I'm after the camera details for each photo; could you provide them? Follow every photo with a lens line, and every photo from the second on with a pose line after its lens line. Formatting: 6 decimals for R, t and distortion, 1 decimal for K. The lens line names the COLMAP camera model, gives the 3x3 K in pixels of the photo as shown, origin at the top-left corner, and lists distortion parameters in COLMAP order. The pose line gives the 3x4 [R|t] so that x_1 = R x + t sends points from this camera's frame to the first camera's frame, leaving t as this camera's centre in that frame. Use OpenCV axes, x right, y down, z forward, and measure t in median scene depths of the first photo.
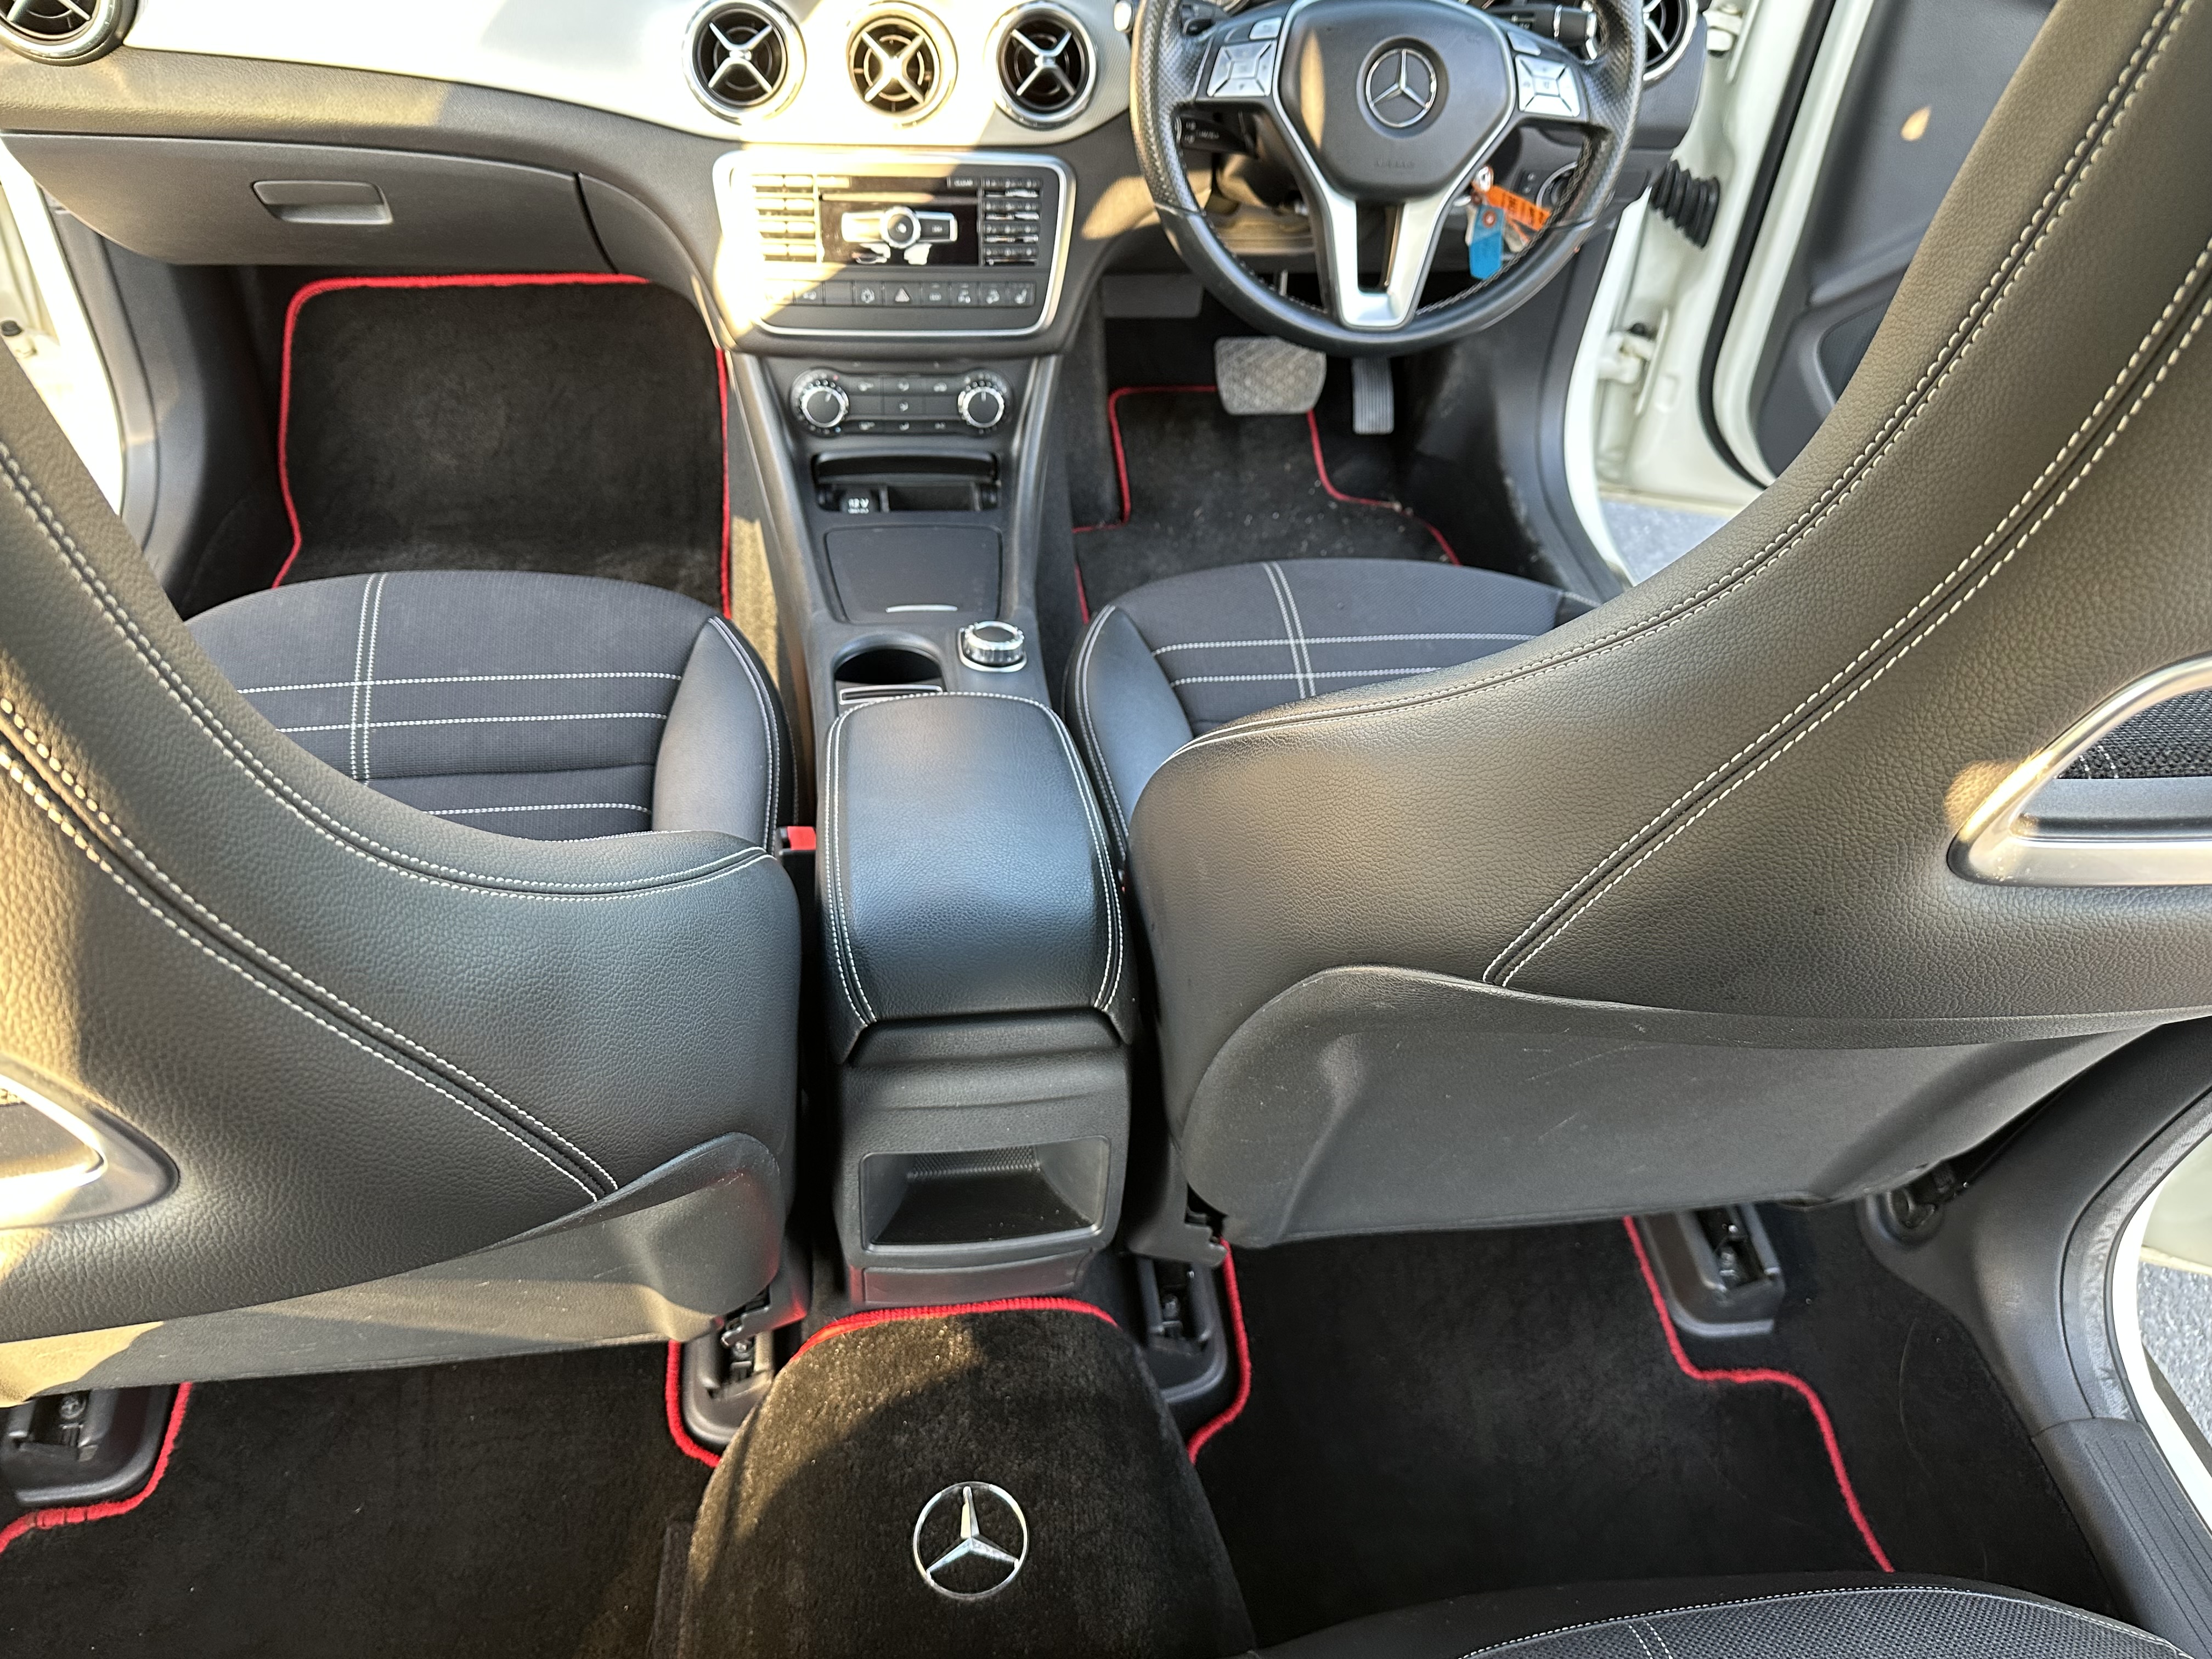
lens RADIAL K [[1610.4, 0, 1093.7], [0, 1610.4, 820.8], [0, 0, 1]] dist [0.051165, -0.081957]
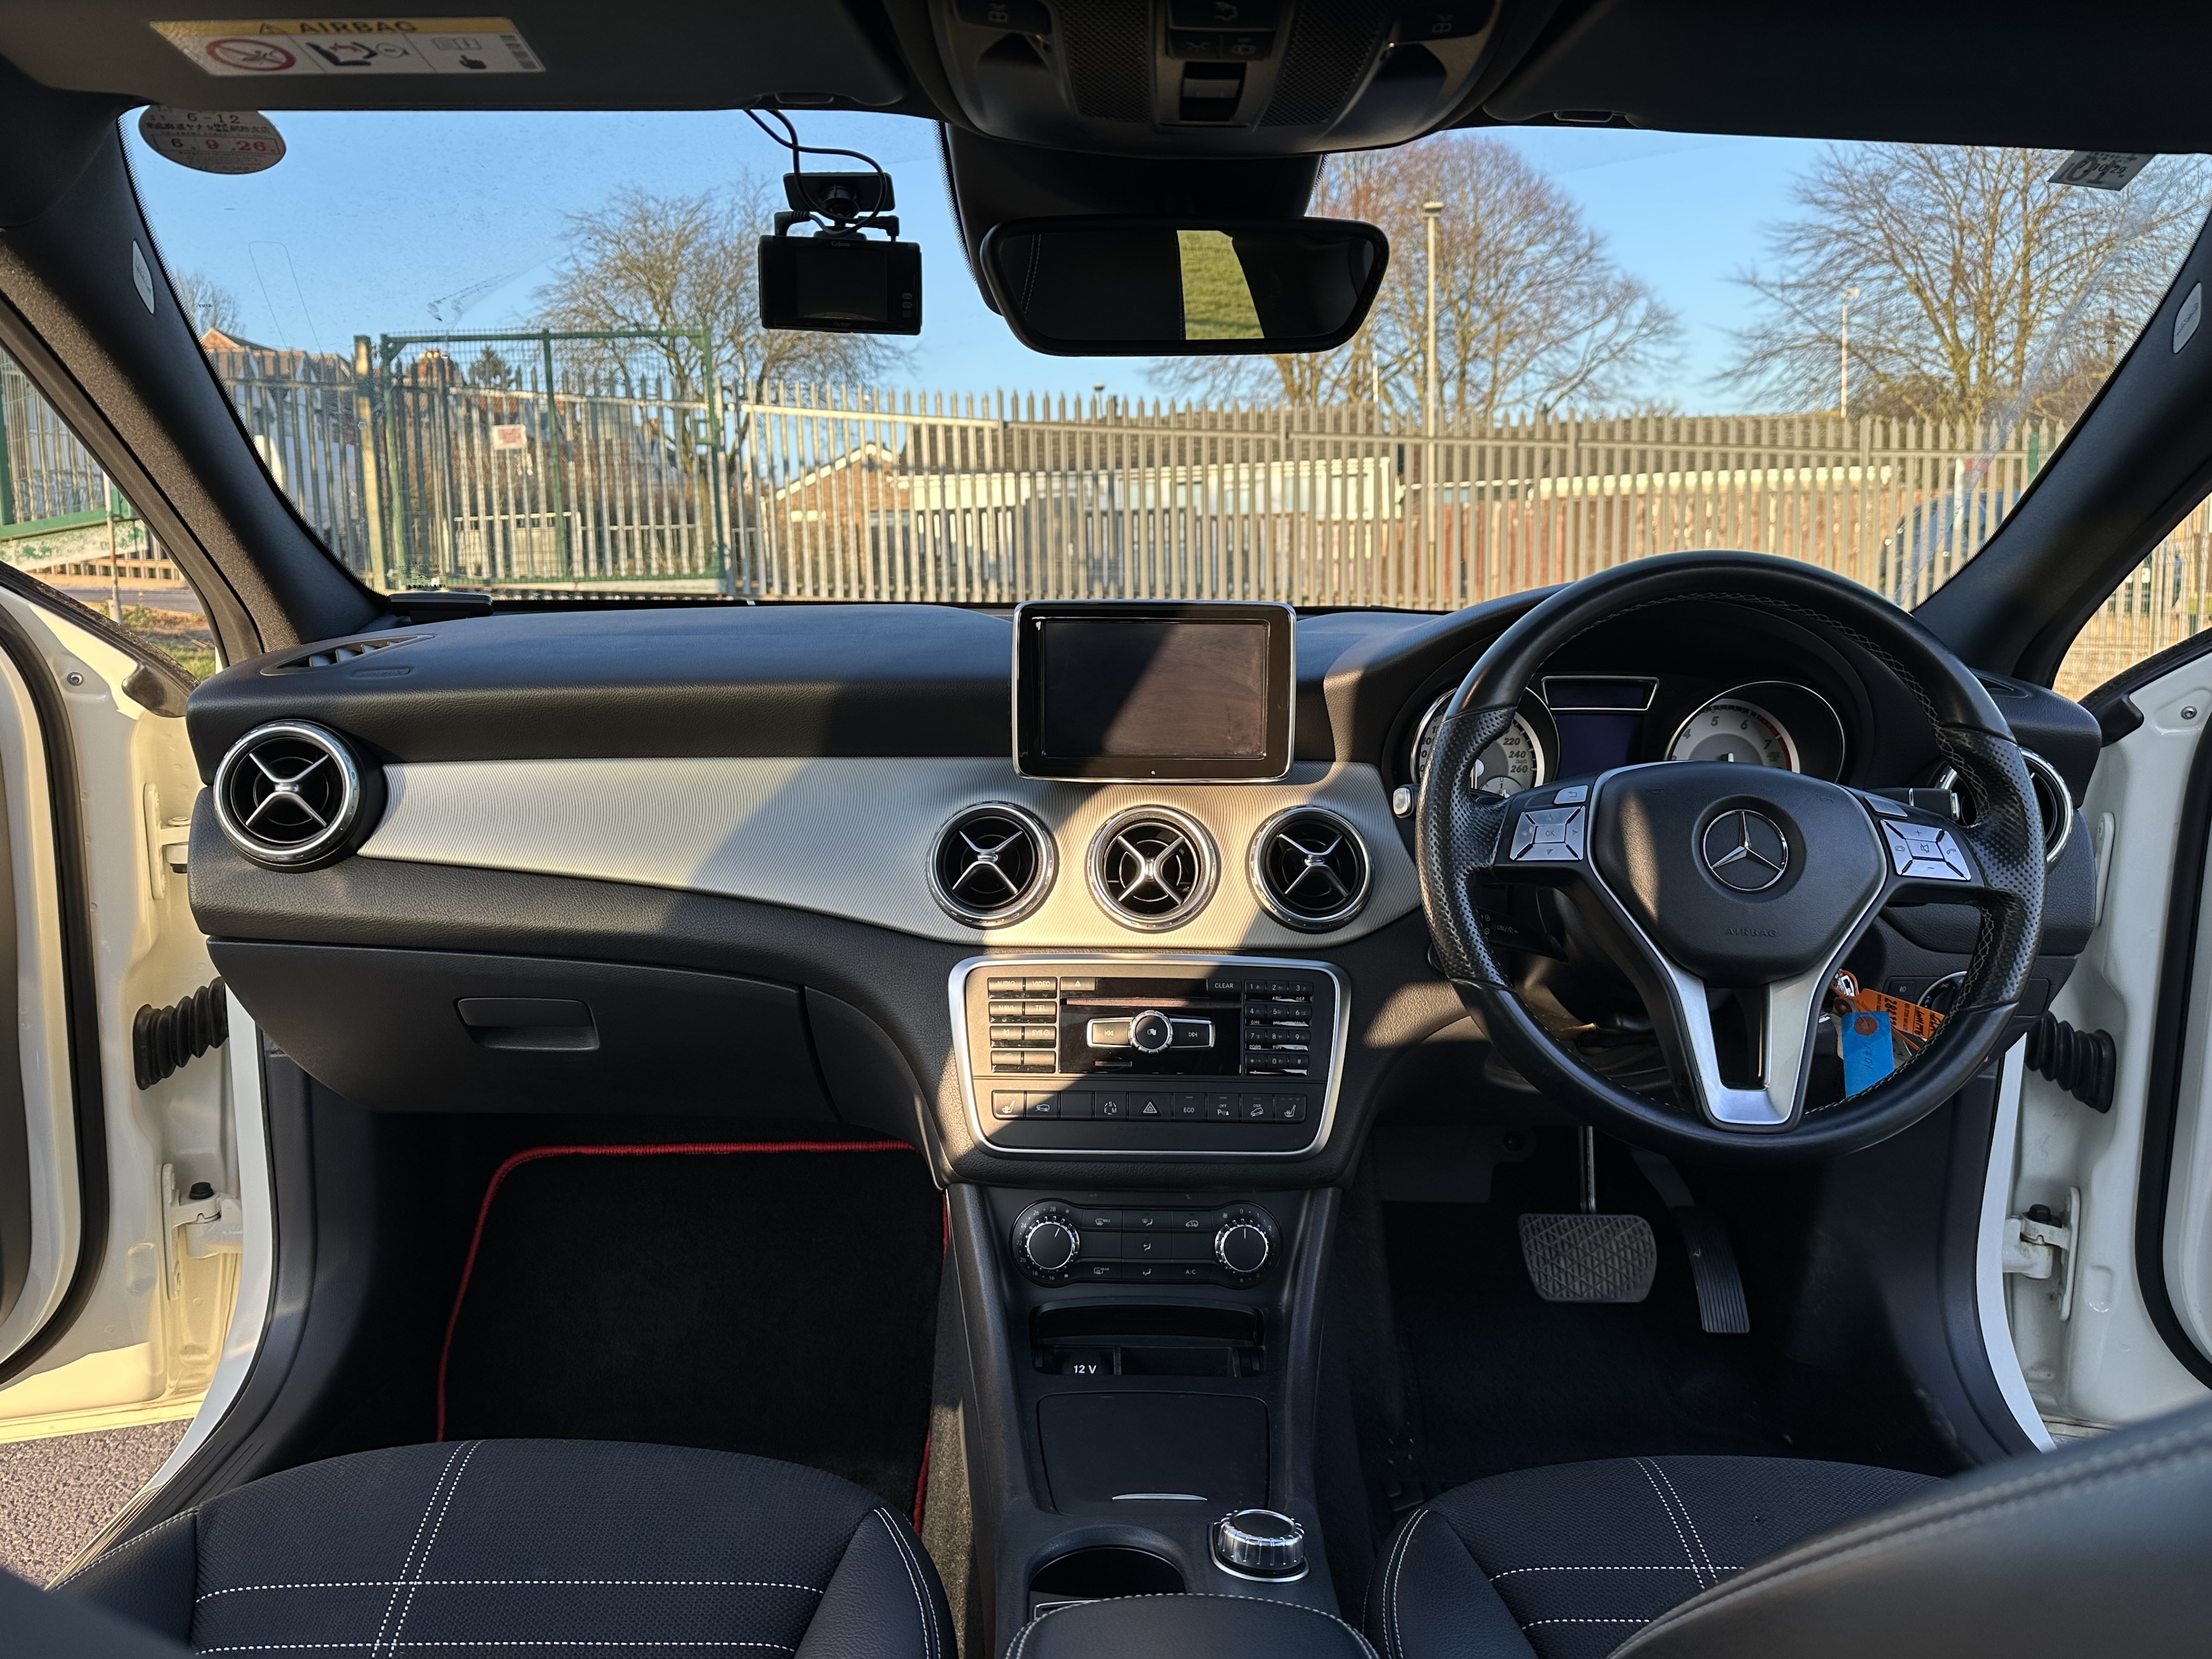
lens RADIAL K [[1610.4, 0, 1108.5], [0, 1610.4, 822.1], [0, 0, 1]] dist [0.051165, -0.081957]
pose [[0.990039, -0.029616, -0.137646, -0.019531], [-0.052299, 0.830322, -0.554824, 0.020038], [0.130722, 0.556496, 0.820502, 0.224591]]
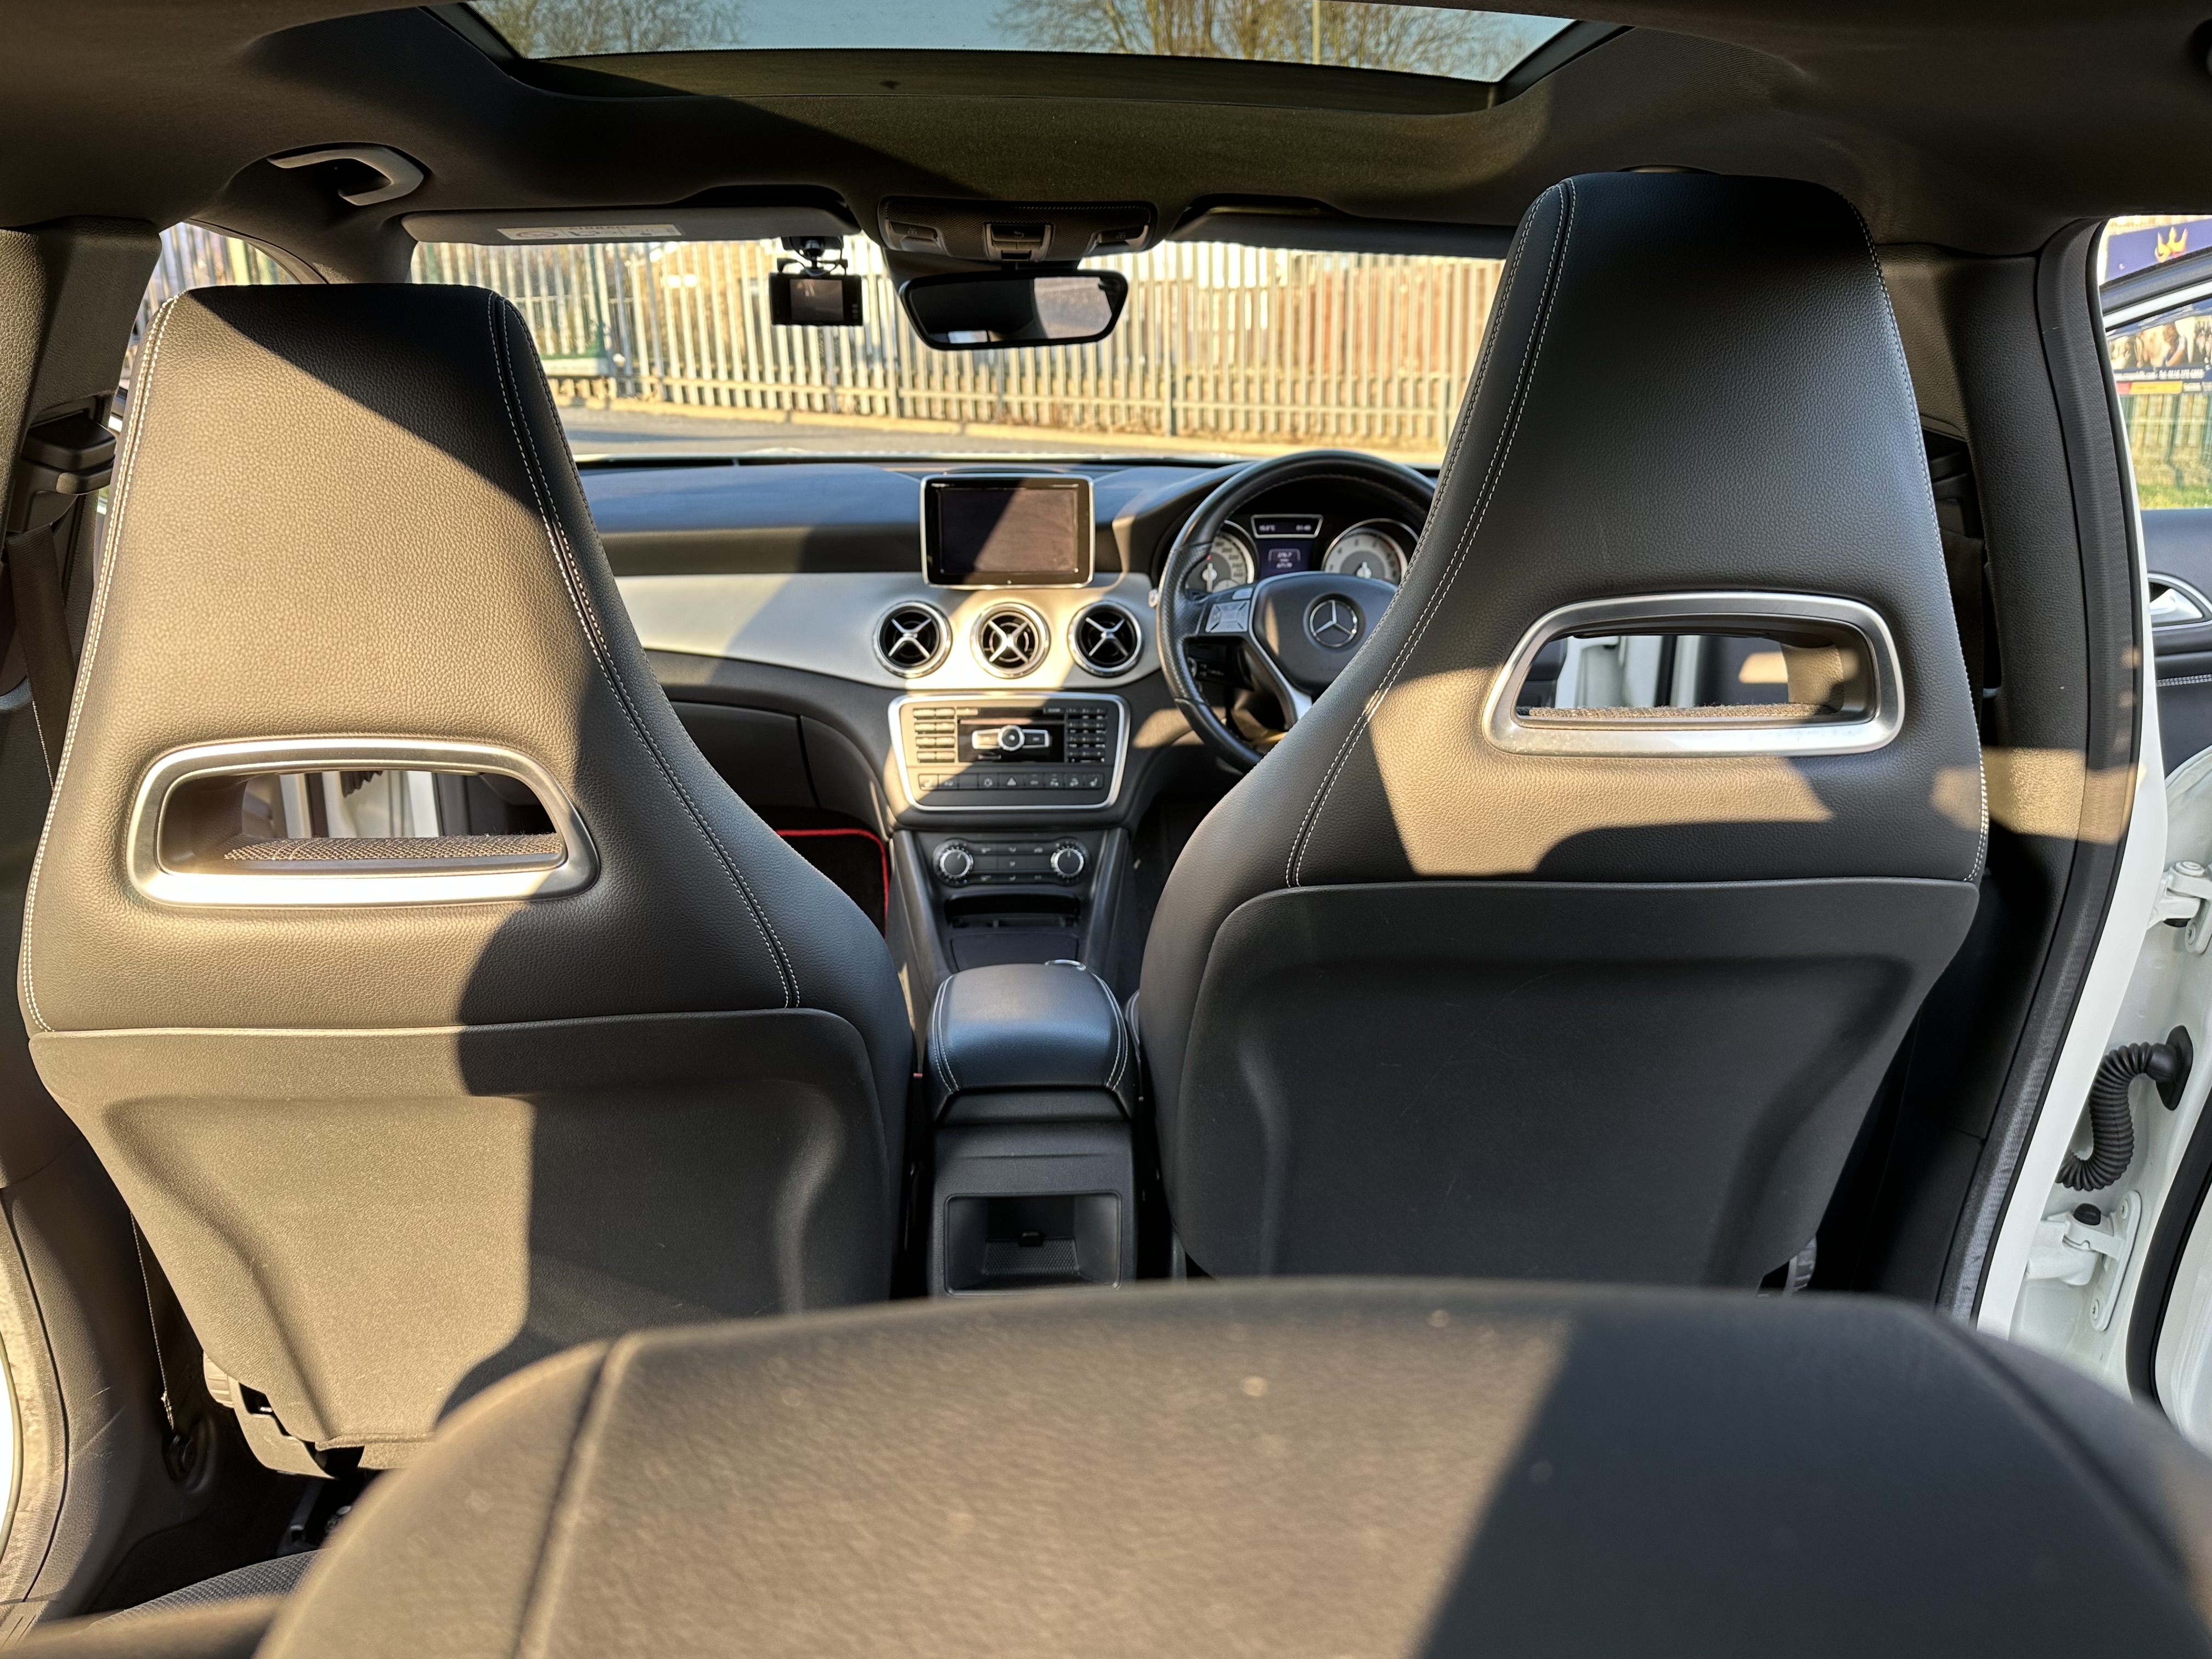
lens RADIAL K [[1610.4, 0, 1117.3], [0, 1610.4, 875.0], [0, 0, 1]] dist [0.051165, -0.081957]
pose [[0.996959, -0.032233, -0.070944, 0.076946], [0.000179, 0.911378, -0.411570, 0.349466], [0.077923, 0.410306, 0.908613, -0.273695]]
